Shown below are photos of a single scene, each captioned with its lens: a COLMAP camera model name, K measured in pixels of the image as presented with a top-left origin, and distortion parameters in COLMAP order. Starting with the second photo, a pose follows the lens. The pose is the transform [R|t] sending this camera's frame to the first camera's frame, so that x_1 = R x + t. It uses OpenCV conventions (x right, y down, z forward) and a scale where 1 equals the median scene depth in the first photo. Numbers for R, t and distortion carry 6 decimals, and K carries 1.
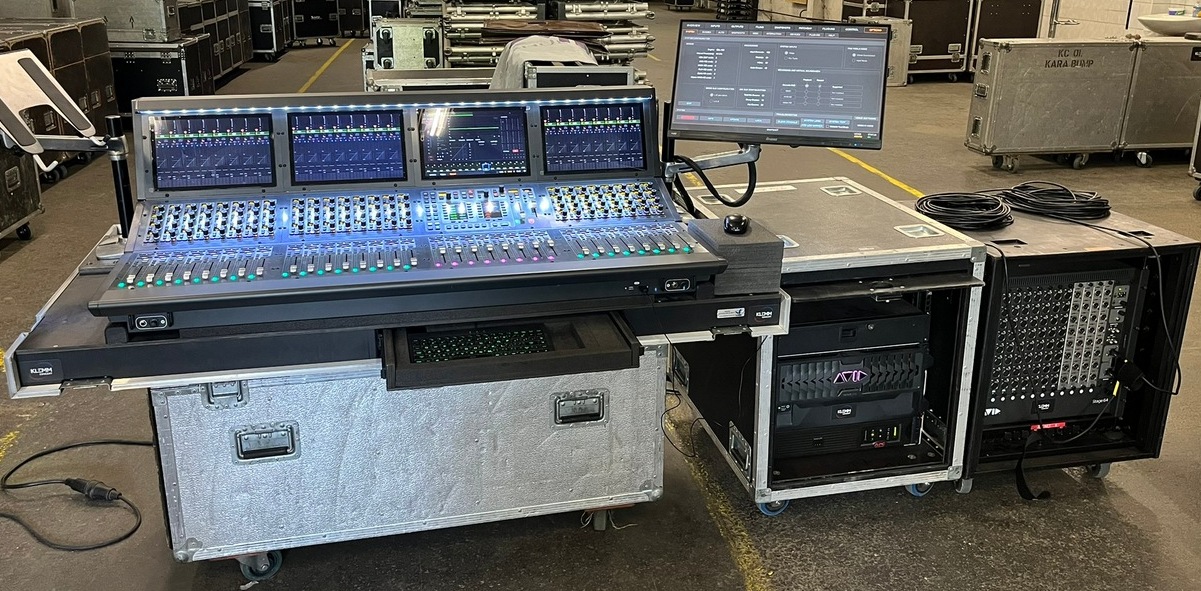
lens RADIAL K [[1014.7, 0, 600.5], [0, 1014.7, 295.5], [0, 0, 1]] dist [0.074977, -0.125391]
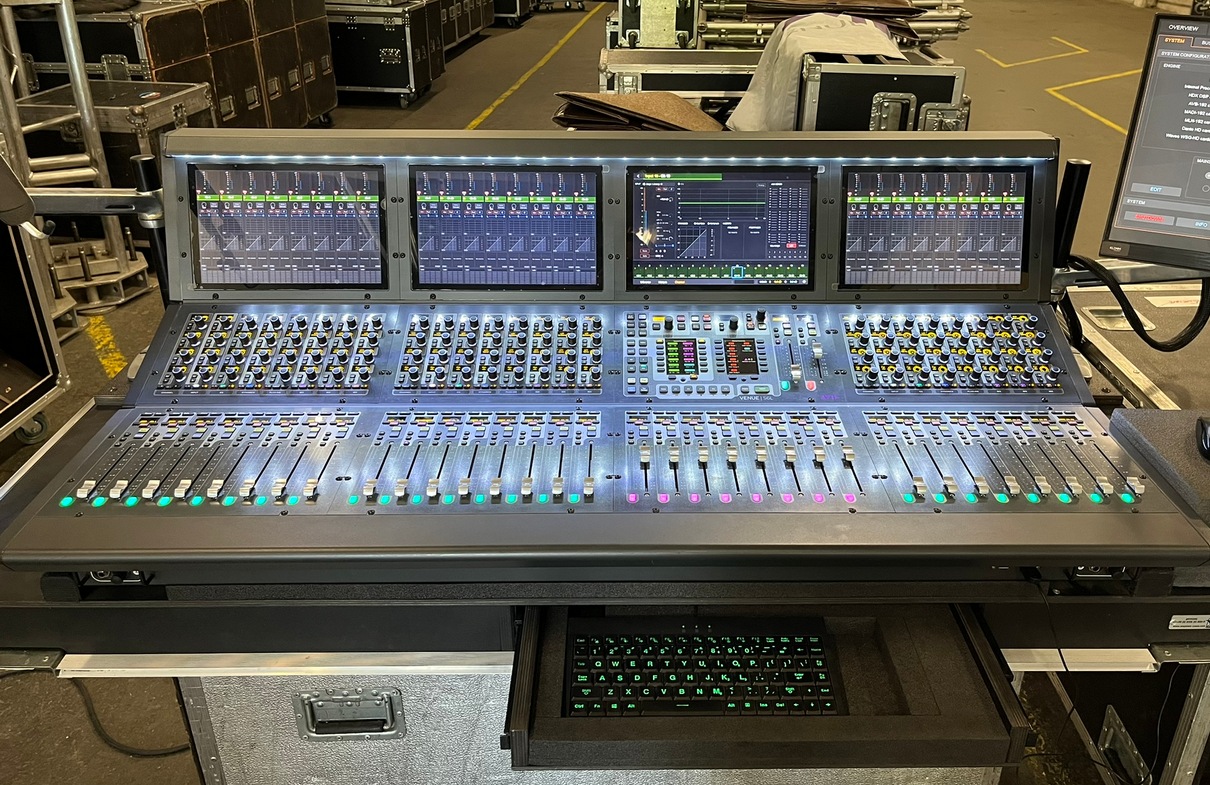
lens RADIAL K [[969.5, 0, 657.1], [0, 969.5, 396.8], [0, 0, 1]] dist [0.080375, -0.127245]
pose [[0.980998, 0.091510, -0.171083, -0.047452], [-0.066794, 0.987171, 0.145024, -0.111610], [0.182159, -0.130841, 0.974525, 0.372979]]
